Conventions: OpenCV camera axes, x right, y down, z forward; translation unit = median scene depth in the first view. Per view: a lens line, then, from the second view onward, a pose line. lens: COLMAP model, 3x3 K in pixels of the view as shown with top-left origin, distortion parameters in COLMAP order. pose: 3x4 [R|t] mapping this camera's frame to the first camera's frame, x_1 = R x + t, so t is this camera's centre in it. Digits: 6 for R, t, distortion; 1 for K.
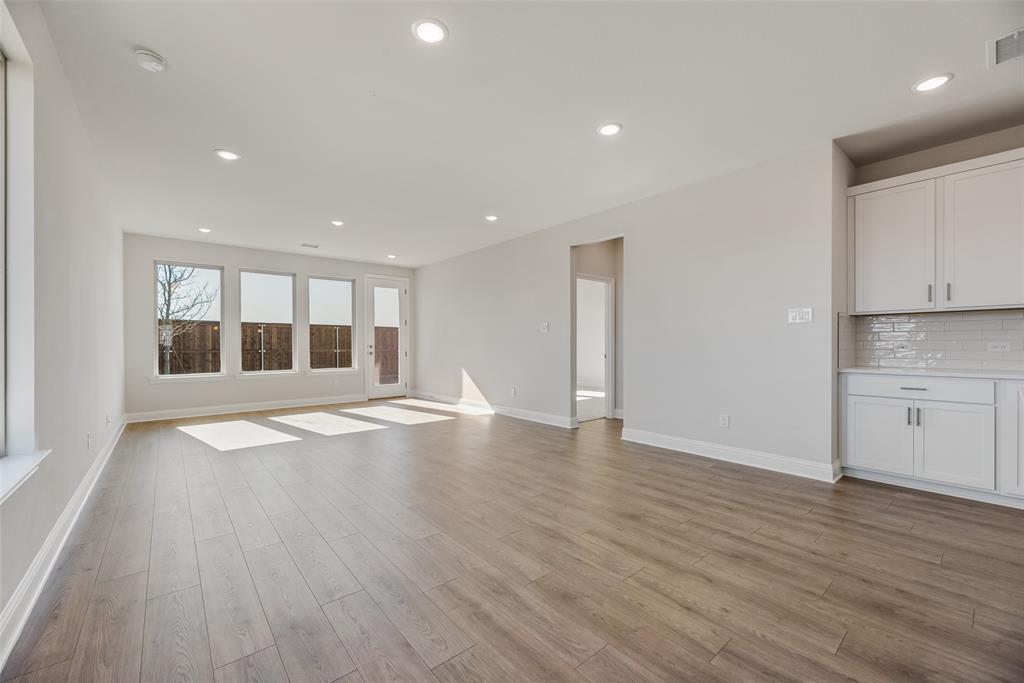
lens RADIAL K [[413.7, 0, 511.6], [0, 413.7, 345.5], [0, 0, 1]] dist [0.002821, -0.000297]
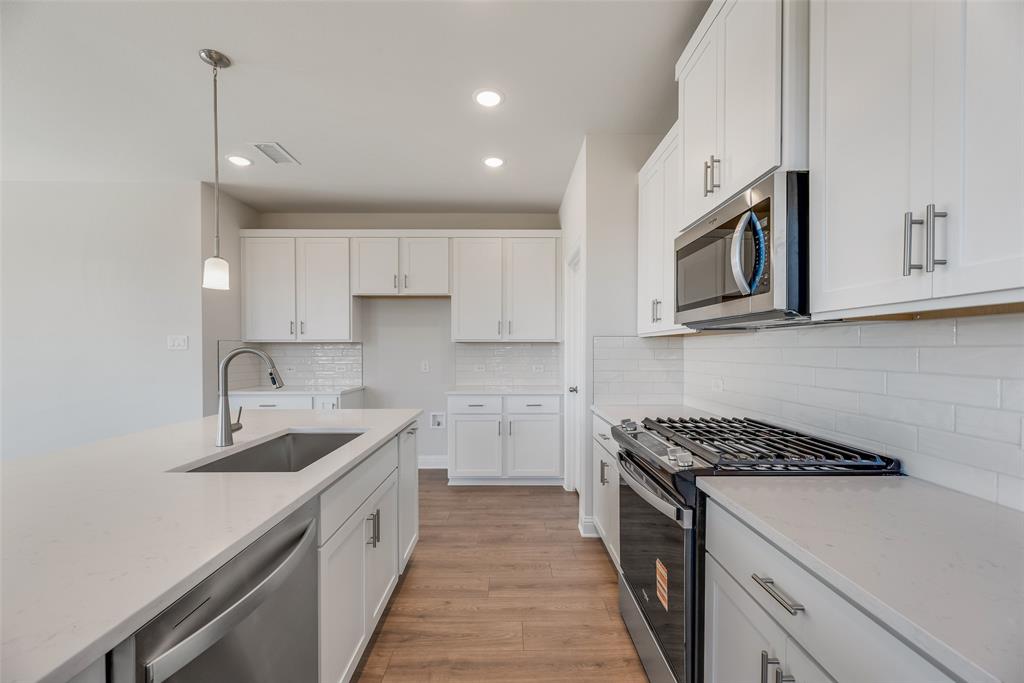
lens RADIAL K [[413.7, 0, 510.9], [0, 413.7, 356.3], [0, 0, 1]] dist [0.002821, -0.000297]
pose [[0.638448, -0.007464, 0.769629, 0.201114], [0.001326, 0.999962, 0.008598, -0.021213], [-0.769664, -0.004469, 0.638433, -0.140677]]
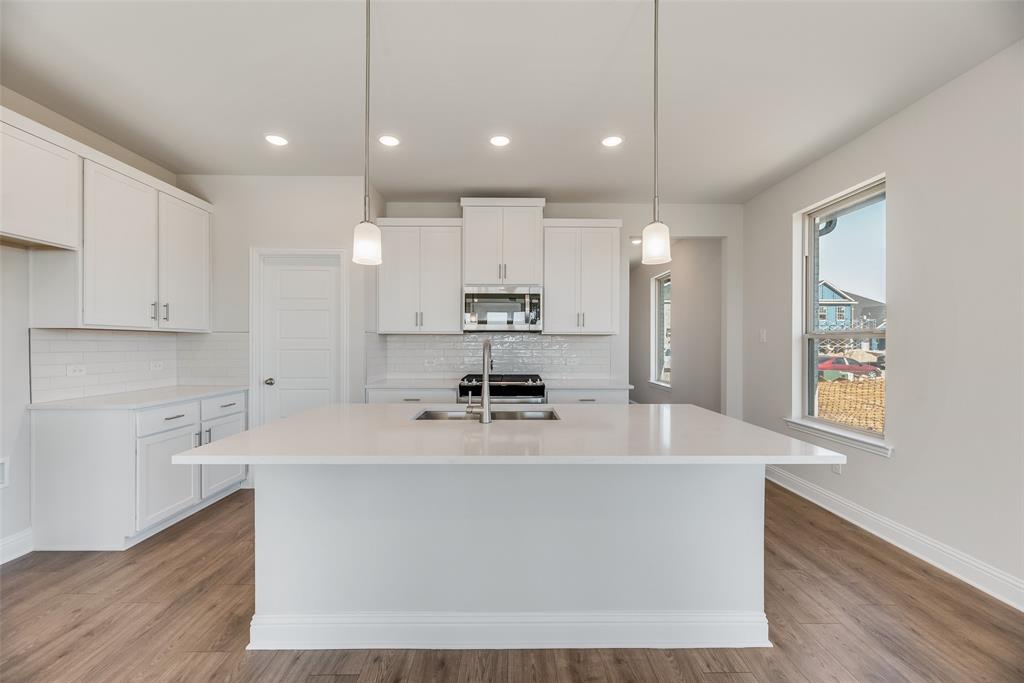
lens RADIAL K [[413.7, 0, 508.6], [0, 413.7, 344.4], [0, 0, 1]] dist [0.002821, -0.000297]
pose [[-0.765830, 0.002278, 0.643039, 0.090089], [0.005210, 0.999983, 0.002663, -0.021904], [-0.643022, 0.005389, -0.765828, 0.314566]]
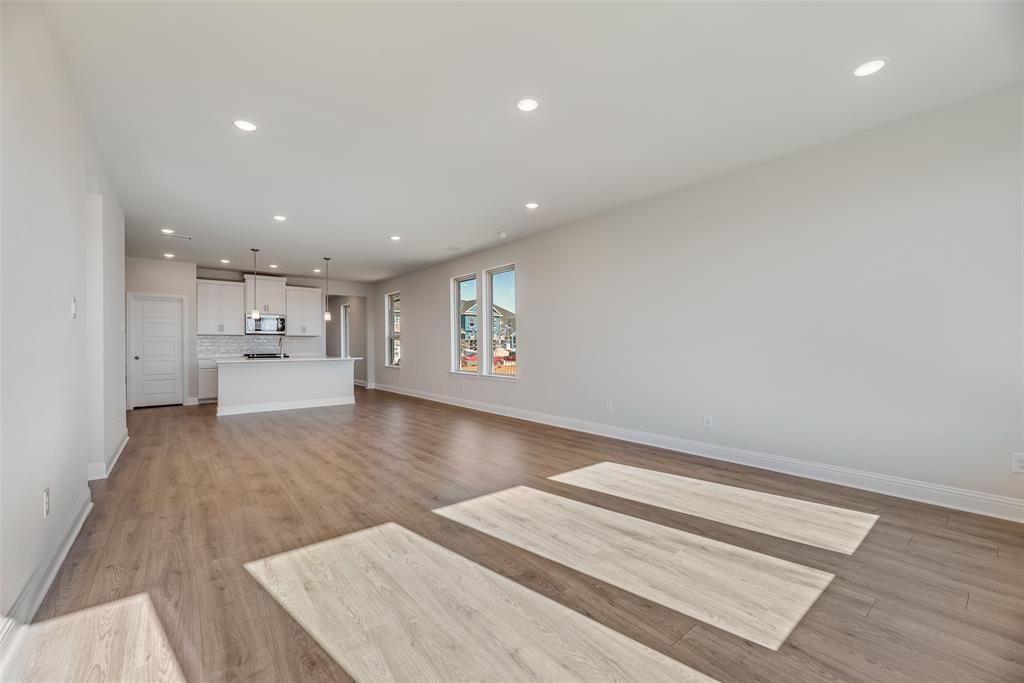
lens RADIAL K [[413.7, 0, 515.3], [0, 413.7, 346.8], [0, 0, 1]] dist [0.002821, -0.000297]
pose [[-0.999833, 0.011144, 0.014502, -0.305651], [0.011271, 0.999899, 0.008688, -0.002288], [-0.014404, 0.008850, -0.999857, 1.108891]]
